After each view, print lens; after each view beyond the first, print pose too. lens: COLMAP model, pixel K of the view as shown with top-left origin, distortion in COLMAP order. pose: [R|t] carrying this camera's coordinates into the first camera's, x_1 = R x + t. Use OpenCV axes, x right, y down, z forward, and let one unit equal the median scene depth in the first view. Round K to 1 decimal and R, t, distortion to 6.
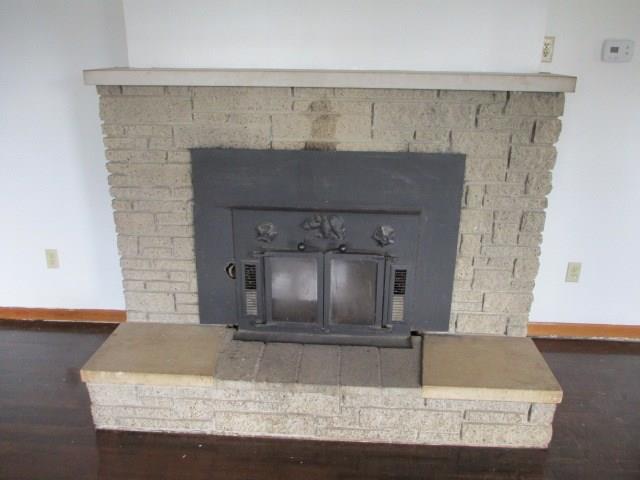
lens RADIAL K [[528.6, 0, 320.0], [0, 528.6, 240.0], [0, 0, 1]] dist [-0.020364, 0.007997]
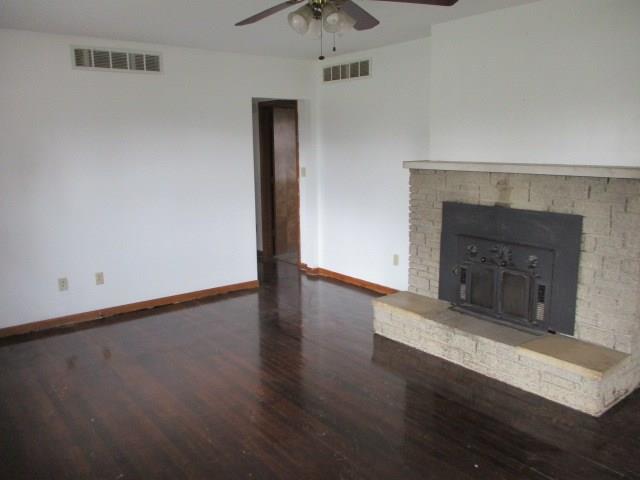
lens RADIAL K [[528.6, 0, 320.0], [0, 528.6, 240.0], [0, 0, 1]] dist [-0.020364, 0.007997]
pose [[0.661547, 0.119367, -0.740343, 0.917637], [-0.235491, 0.970377, -0.053972, 0.176209], [0.711969, 0.210049, 0.670060, -0.595886]]
